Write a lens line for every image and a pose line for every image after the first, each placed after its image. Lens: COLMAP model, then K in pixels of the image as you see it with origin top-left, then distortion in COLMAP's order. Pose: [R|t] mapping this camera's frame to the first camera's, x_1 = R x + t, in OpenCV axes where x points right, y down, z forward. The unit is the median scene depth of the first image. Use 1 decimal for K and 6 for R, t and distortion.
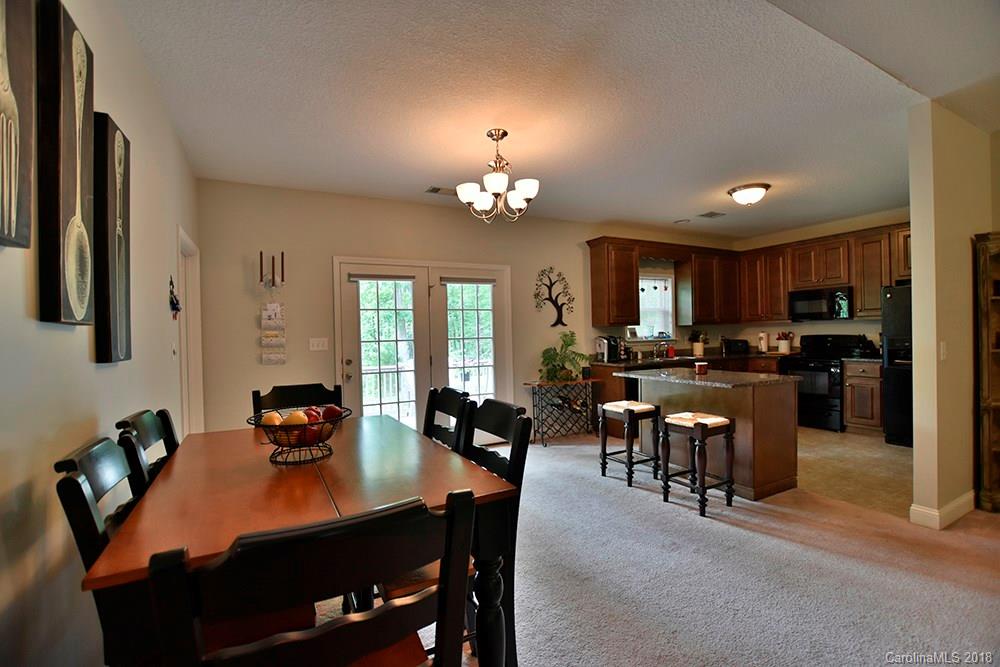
lens RADIAL K [[442.0, 0, 500.0], [0, 442.0, 336.6], [0, 0, 1]] dist [-0.027962, 0.001418]
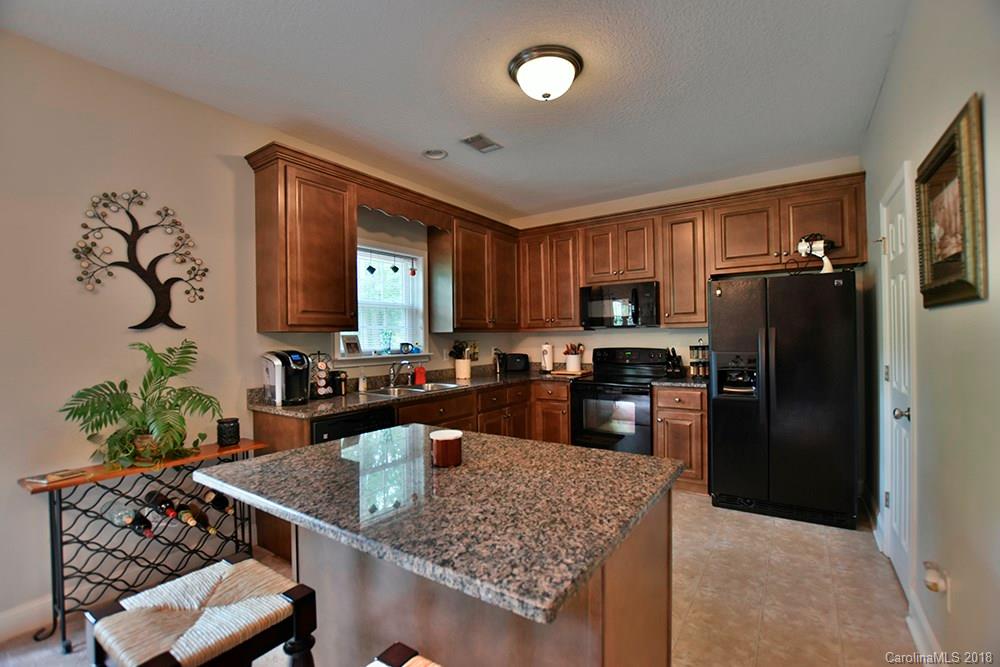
lens RADIAL K [[442.0, 0, 505.0], [0, 442.0, 336.6], [0, 0, 1]] dist [-0.027962, 0.001418]
pose [[0.883175, 0.010365, 0.468930, 0.210760], [-0.001099, 0.999799, -0.020031, -0.007457], [-0.469043, 0.017176, 0.883008, 0.415253]]
